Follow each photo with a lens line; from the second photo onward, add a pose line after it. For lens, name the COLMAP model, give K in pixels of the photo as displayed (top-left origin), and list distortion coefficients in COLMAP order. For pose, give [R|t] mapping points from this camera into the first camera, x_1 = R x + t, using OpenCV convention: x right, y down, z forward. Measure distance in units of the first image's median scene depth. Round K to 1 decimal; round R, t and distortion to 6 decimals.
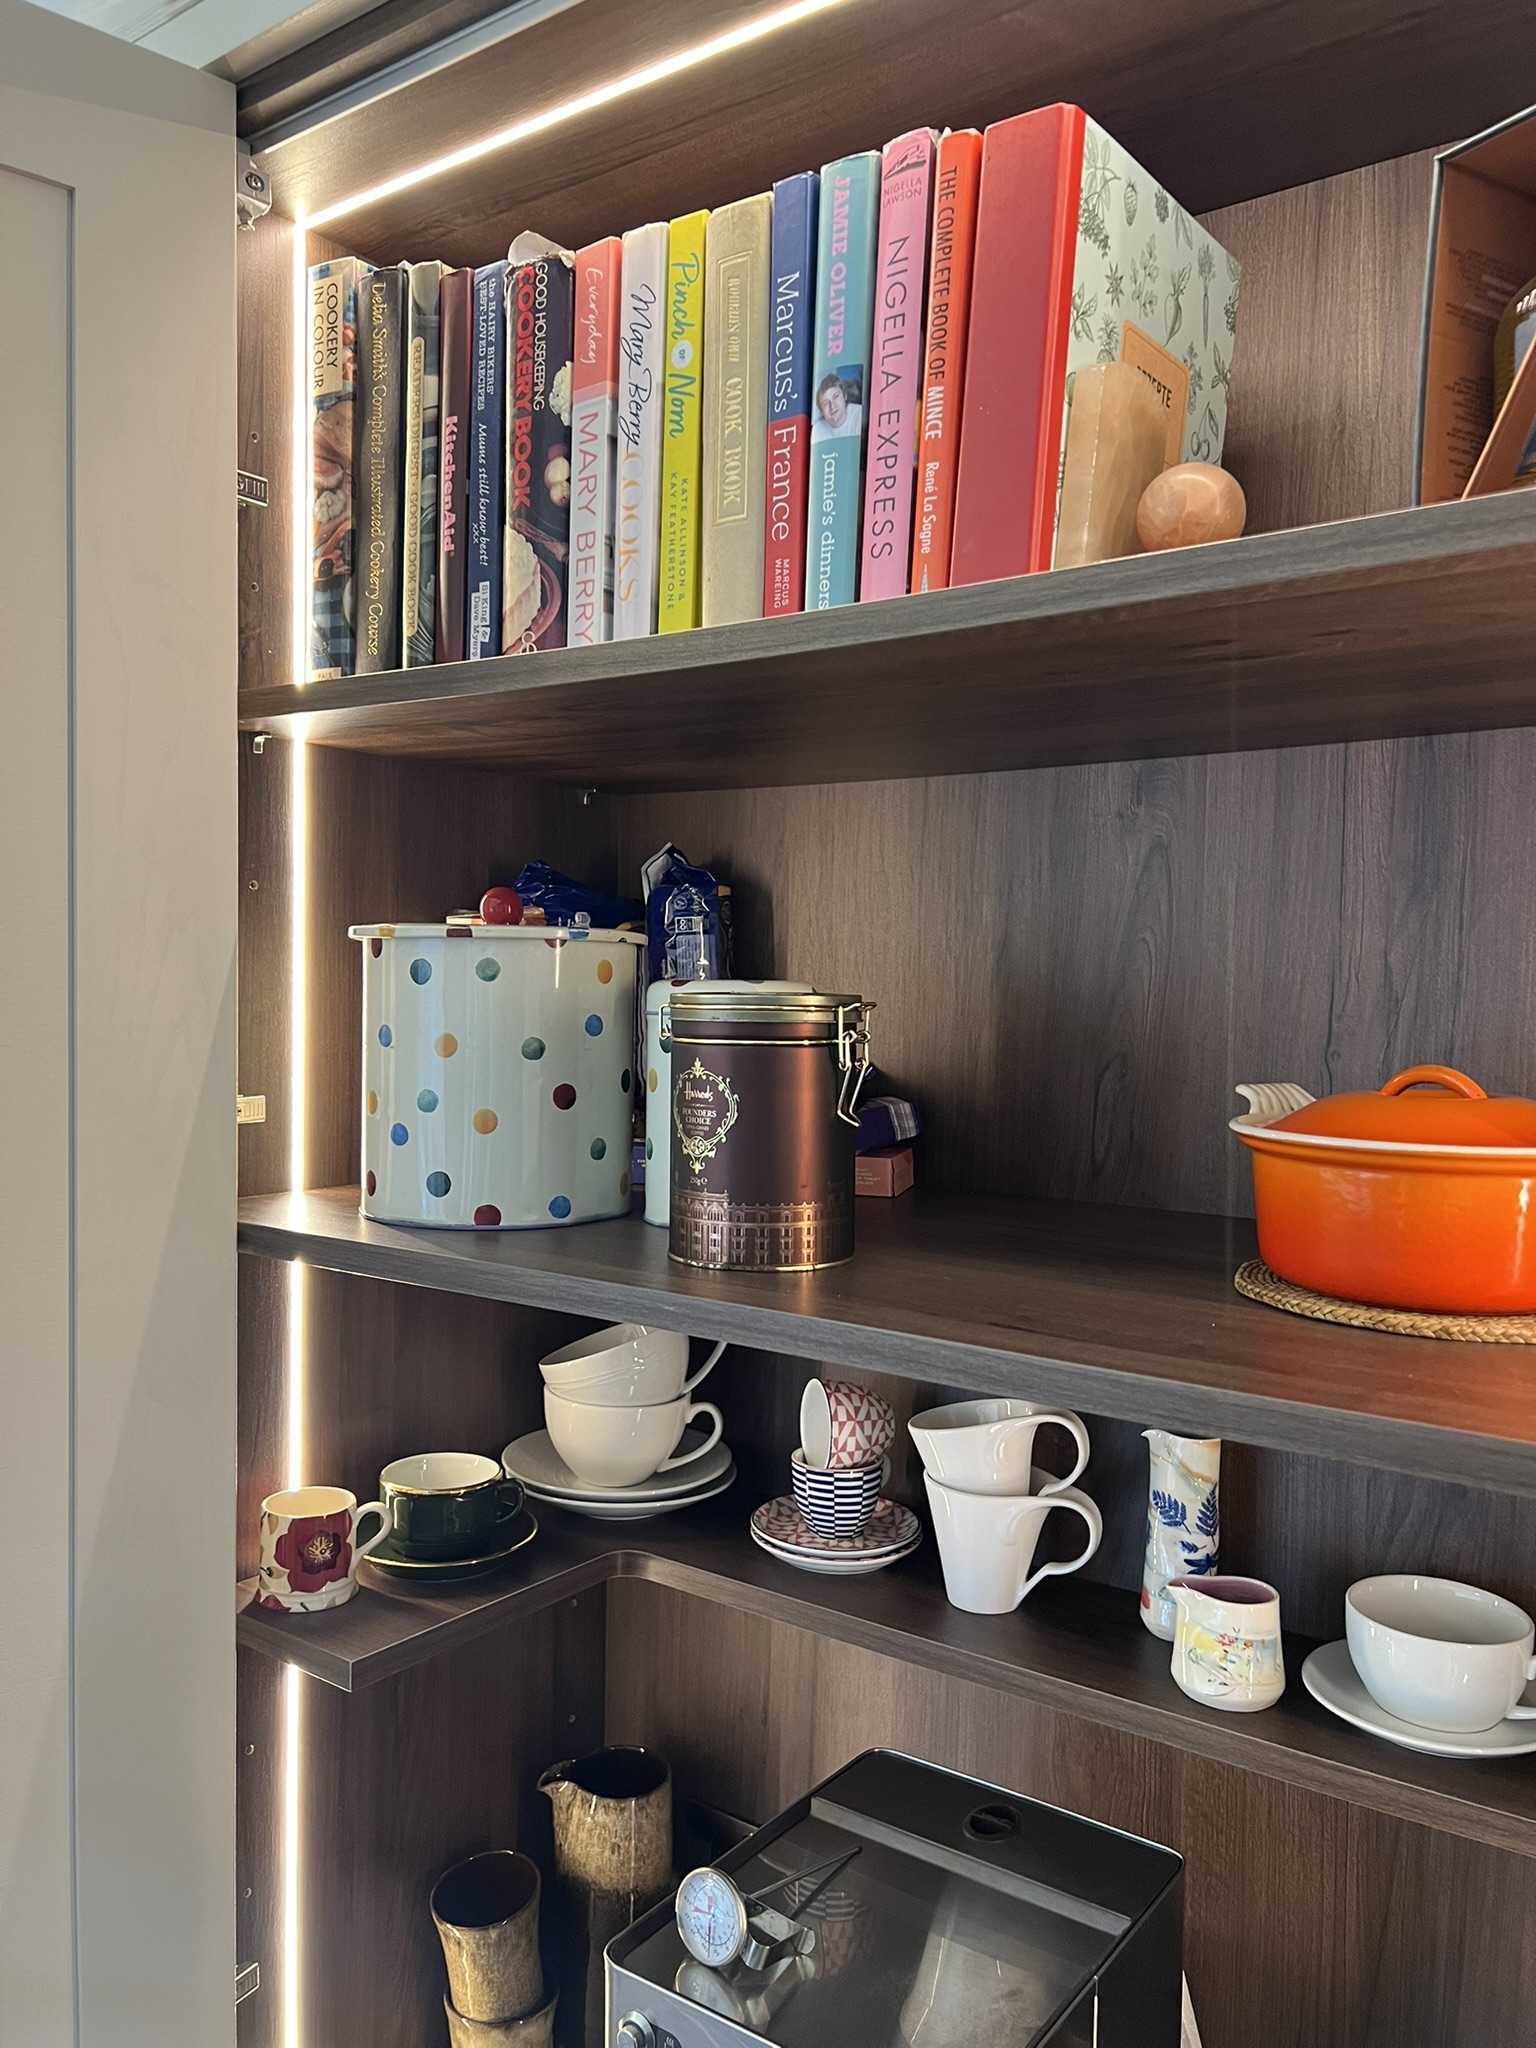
lens RADIAL K [[1528.3, 0, 764.5], [0, 1528.3, 1033.1], [0, 0, 1]] dist [0.052638, -0.063176]
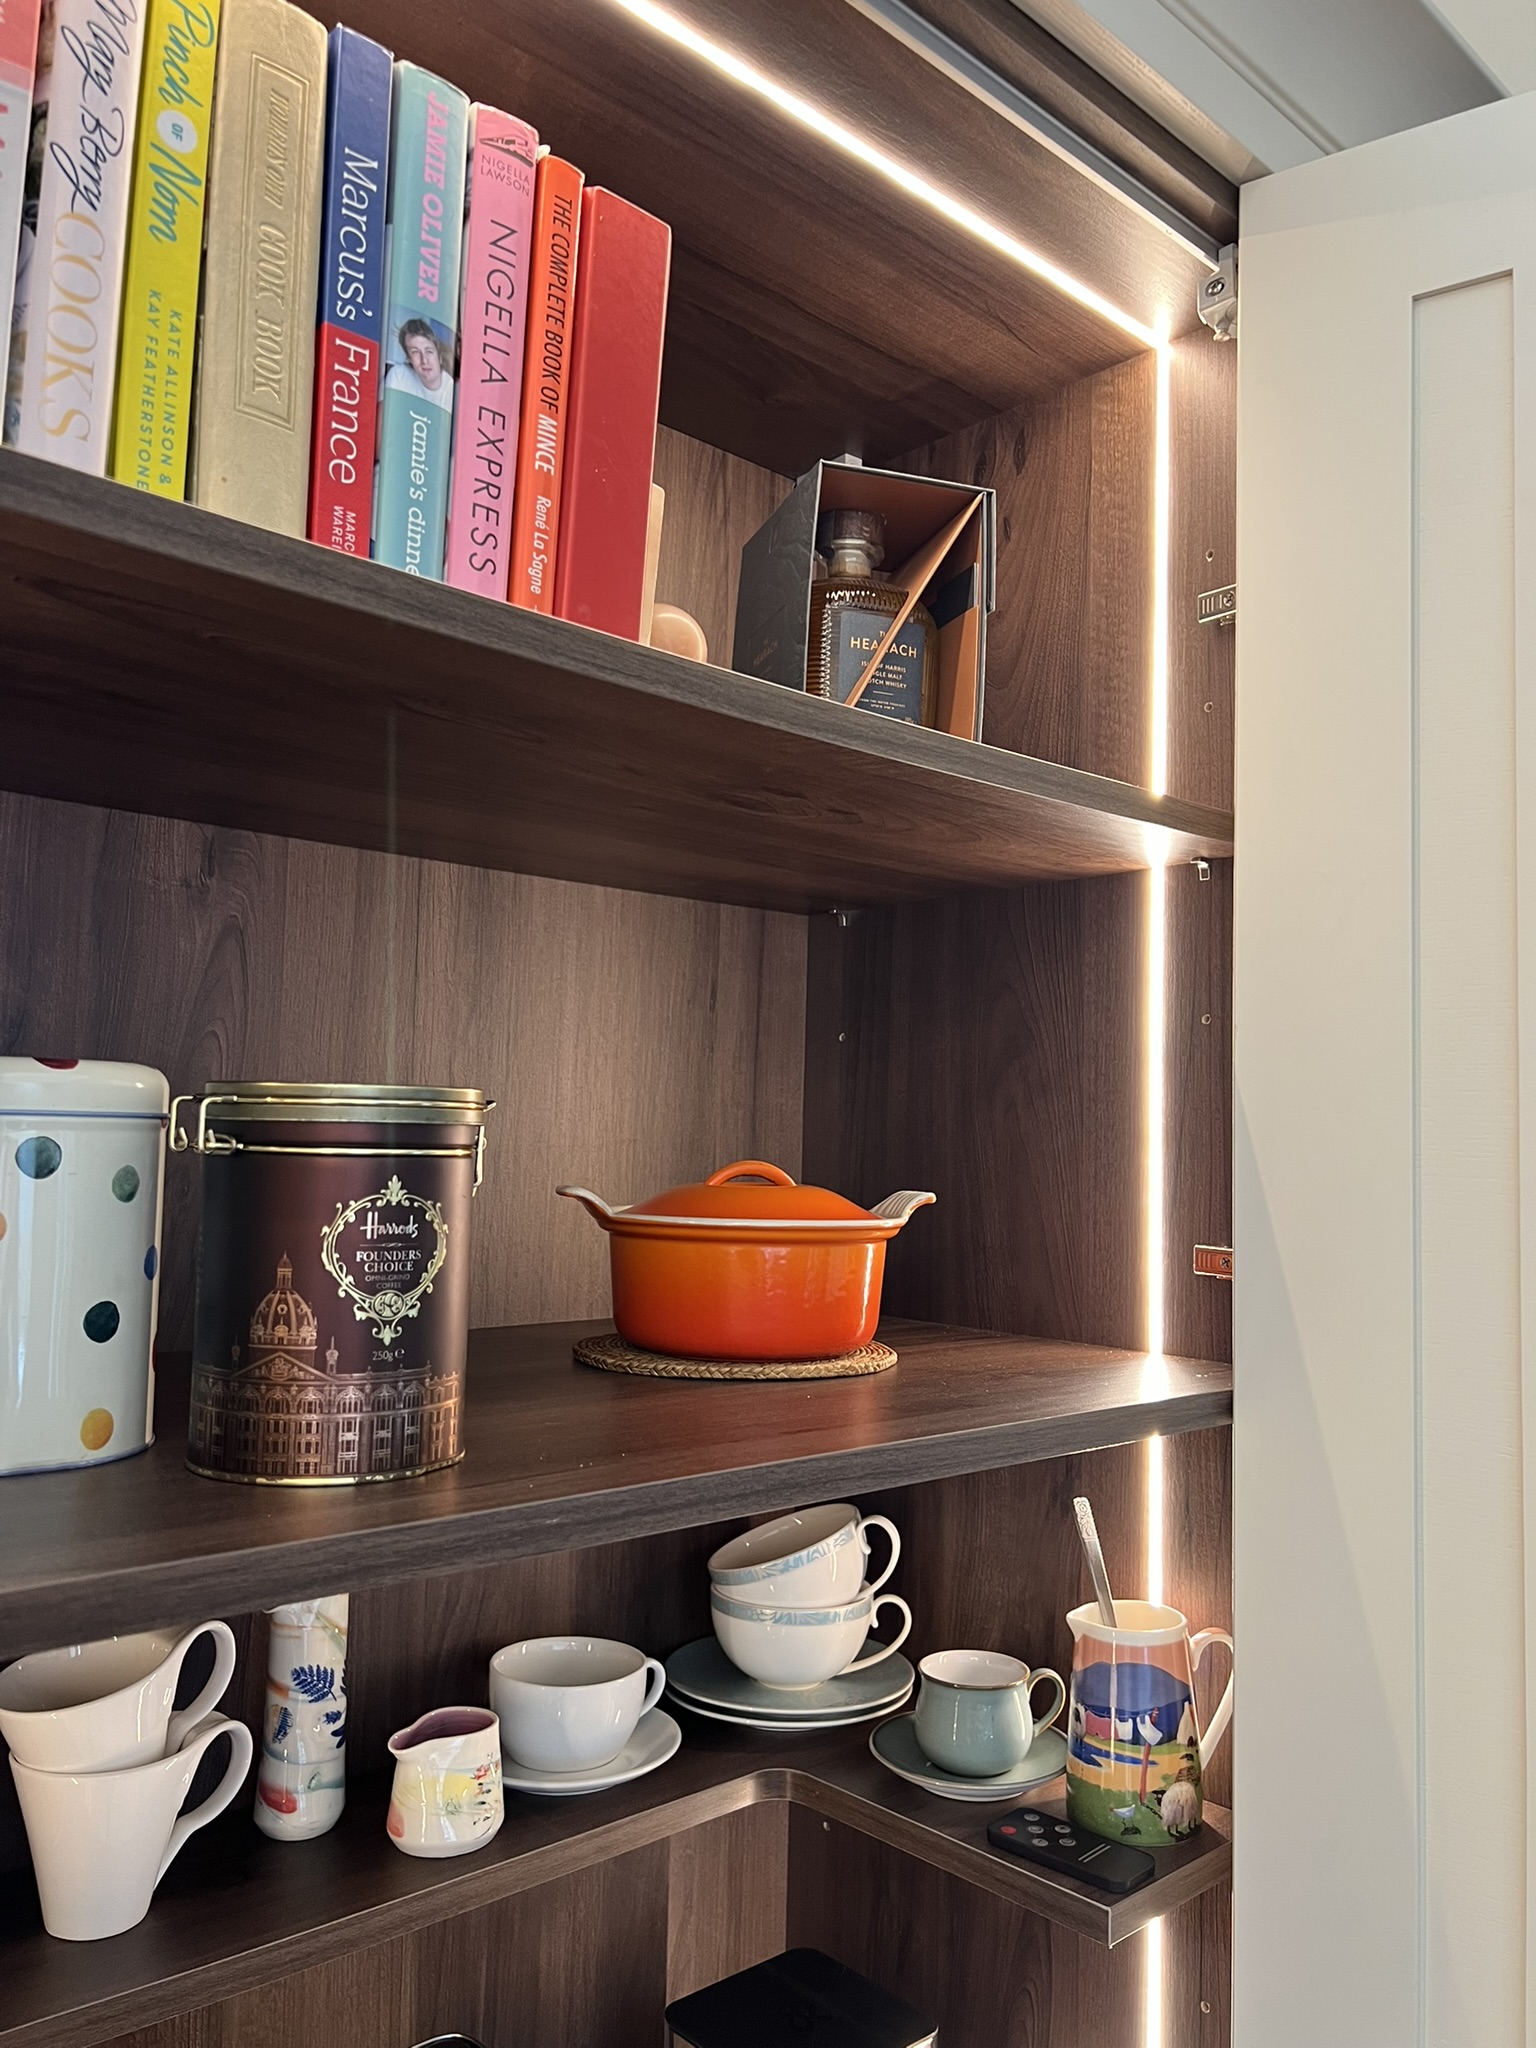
lens RADIAL K [[1552.3, 0, 767.6], [0, 1552.3, 1034.2], [0, 0, 1]] dist [0.050229, -0.056579]
pose [[0.196711, 0.060078, 0.978619, -0.618742], [0.010249, 0.997940, -0.063324, -0.001784], [-0.980408, 0.022486, 0.195690, 0.594166]]
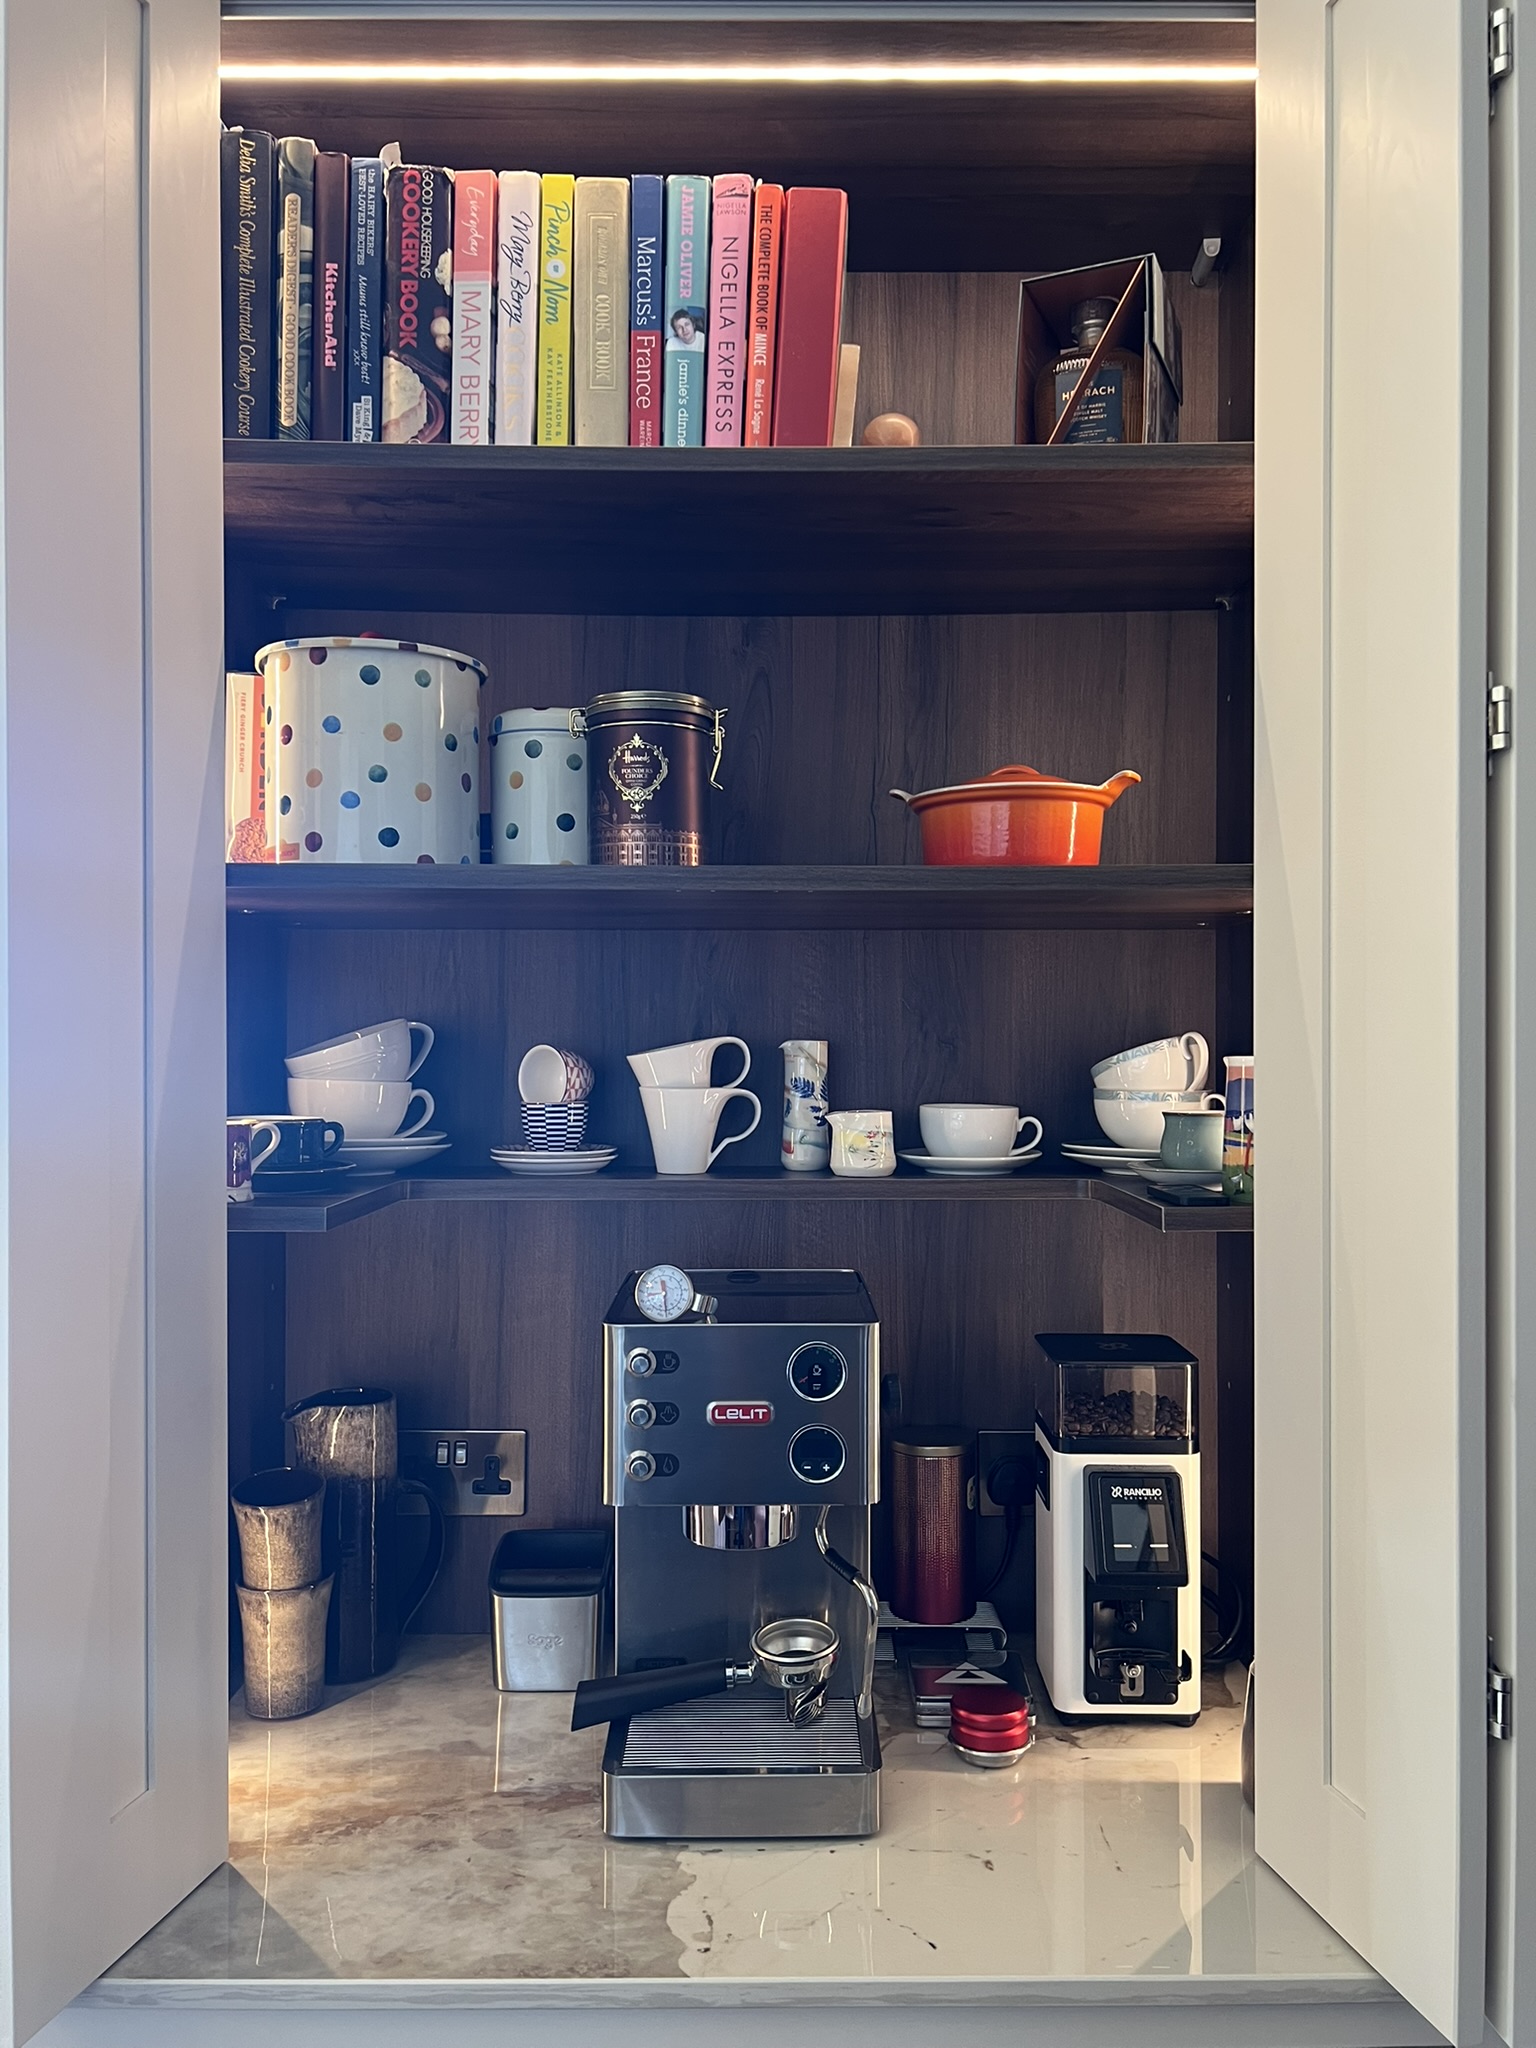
lens RADIAL K [[1506.0, 0, 768.0], [0, 1506.0, 1024.0], [0, 0, 1]] dist [0.012542, 0.009479]
pose [[0.809684, -0.011205, 0.586759, -0.701190], [0.029291, 0.999343, -0.021336, 0.292251], [-0.586134, 0.034462, 0.809481, -0.233362]]
